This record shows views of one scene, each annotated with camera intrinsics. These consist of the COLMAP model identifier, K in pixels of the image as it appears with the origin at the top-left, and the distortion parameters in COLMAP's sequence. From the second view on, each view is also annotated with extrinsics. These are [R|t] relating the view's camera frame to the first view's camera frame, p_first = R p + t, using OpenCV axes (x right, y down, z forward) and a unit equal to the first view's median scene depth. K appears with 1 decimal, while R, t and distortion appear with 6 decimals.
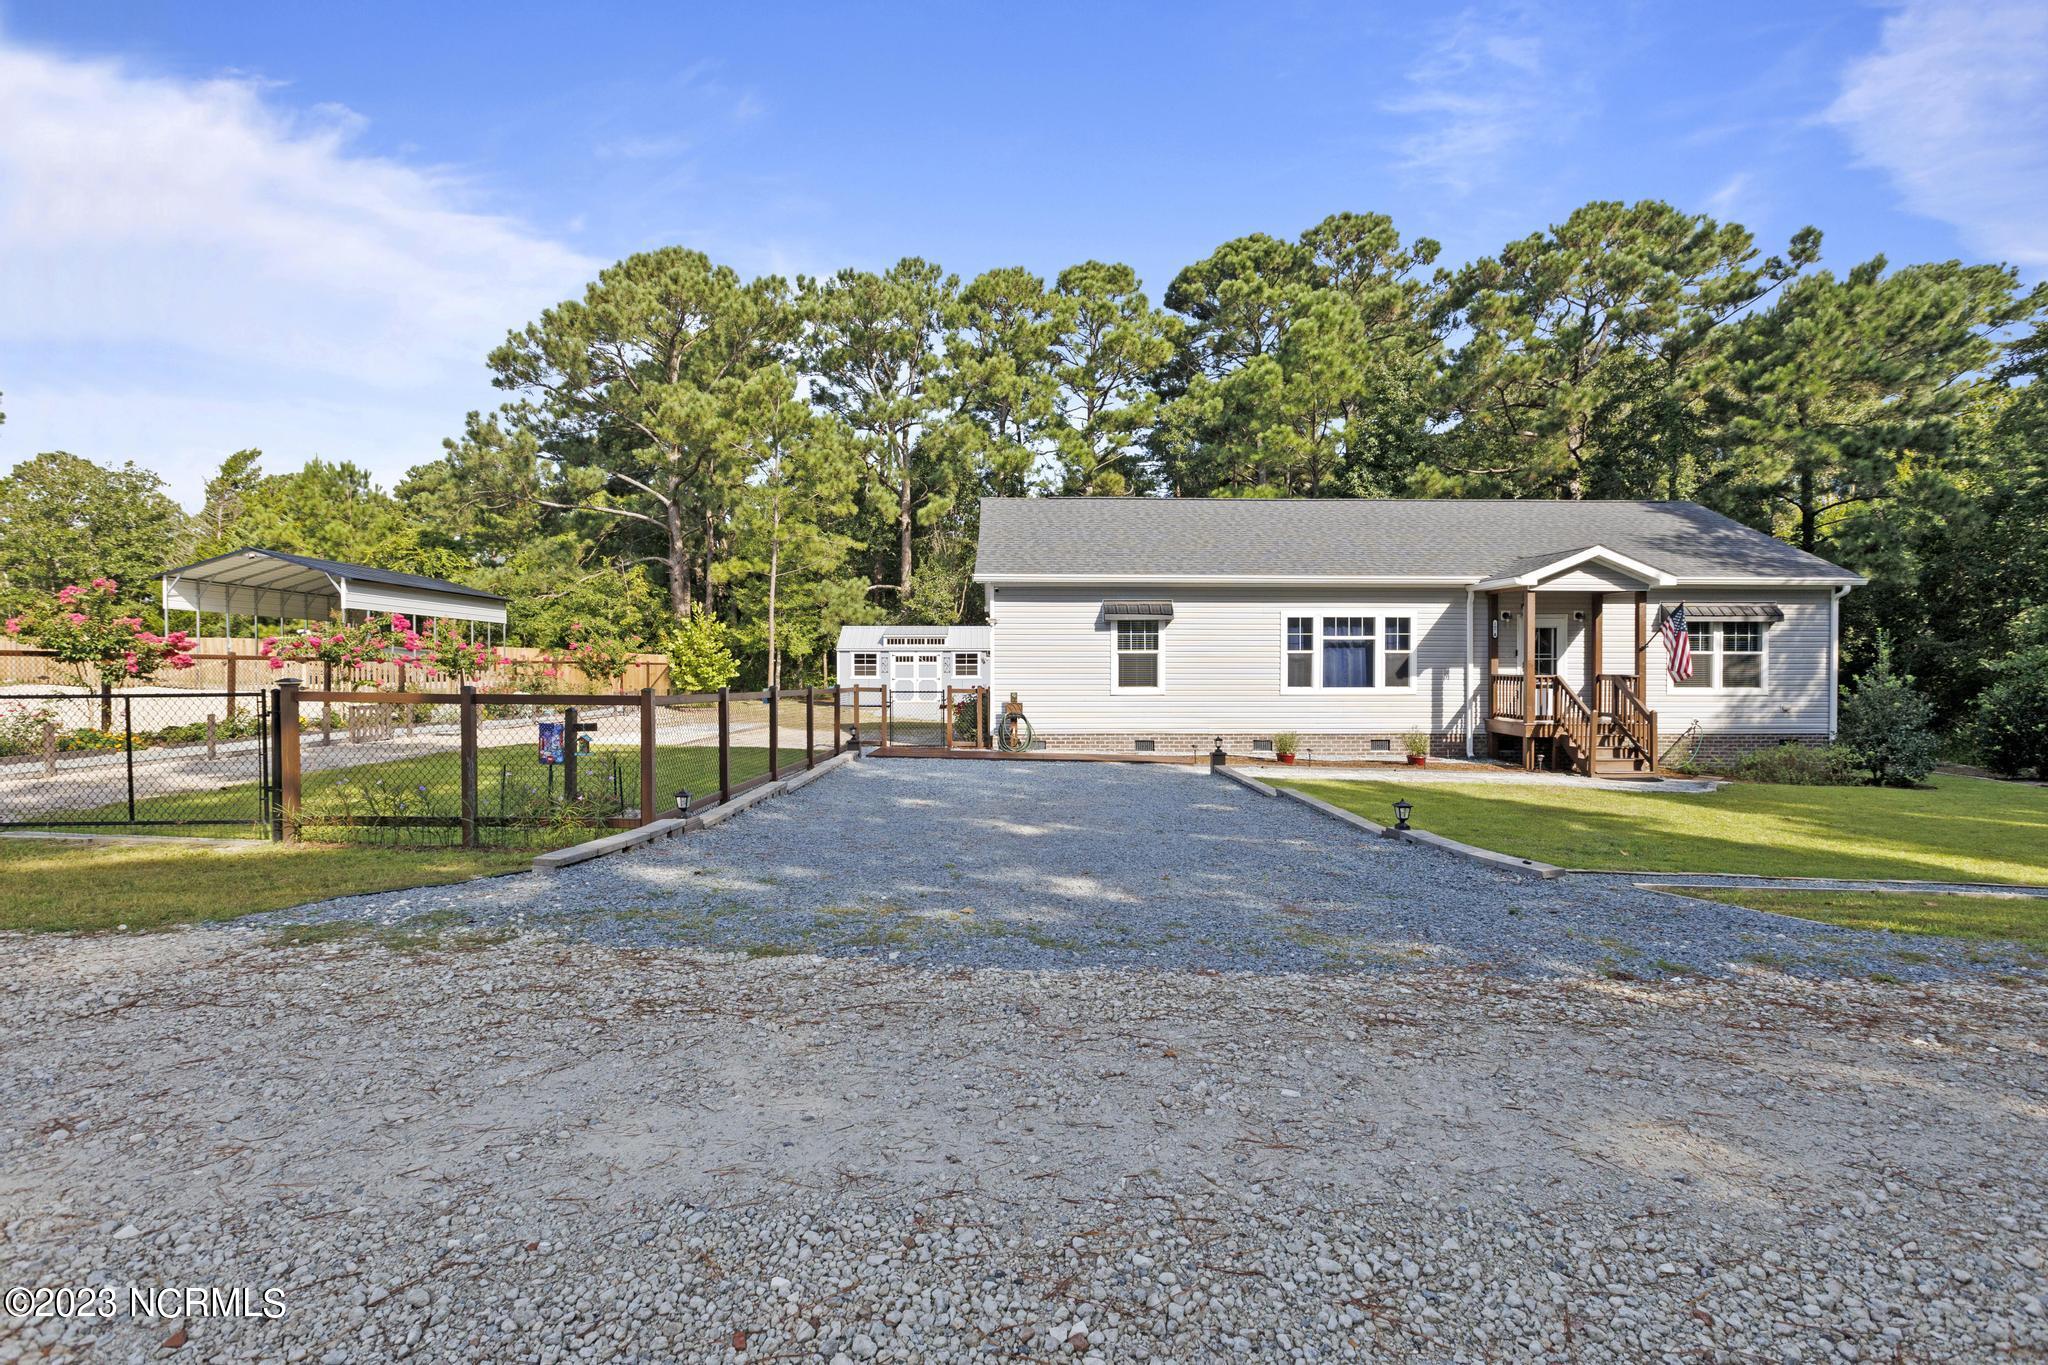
lens RADIAL K [[934.2, 0, 1032.5], [0, 934.2, 684.5], [0, 0, 1]] dist [-0.001163, 0.003027]
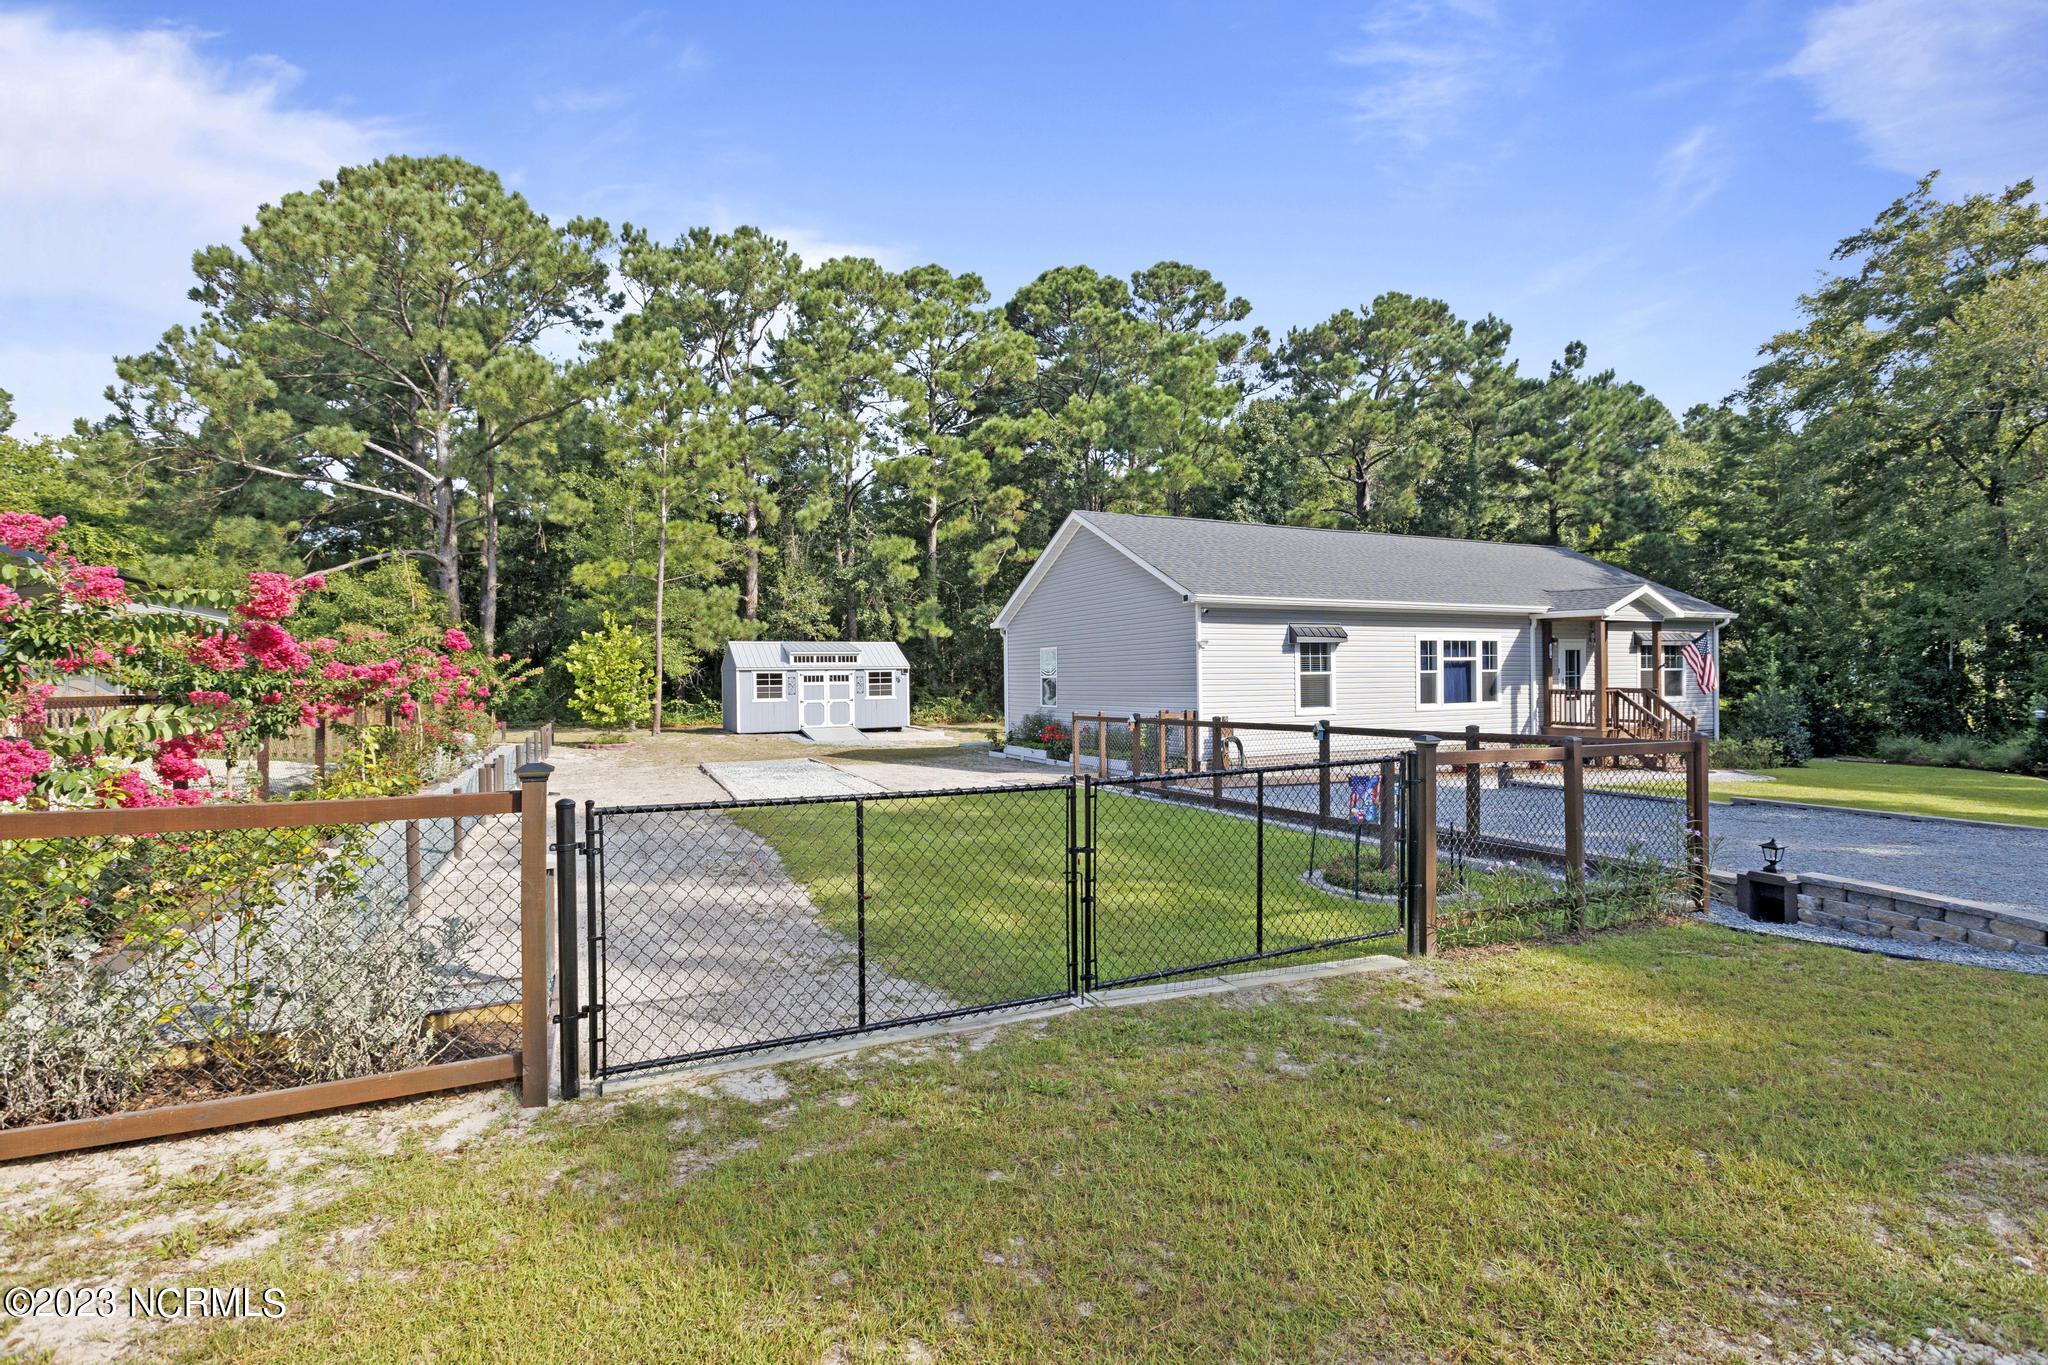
lens RADIAL K [[934.2, 0, 1024.9], [0, 934.2, 690.4], [0, 0, 1]] dist [-0.001163, 0.003027]
pose [[0.910601, -0.016973, 0.412938, -0.599045], [0.019201, 0.999815, -0.001245, -0.020829], [-0.412841, 0.009063, 0.910758, 0.193560]]
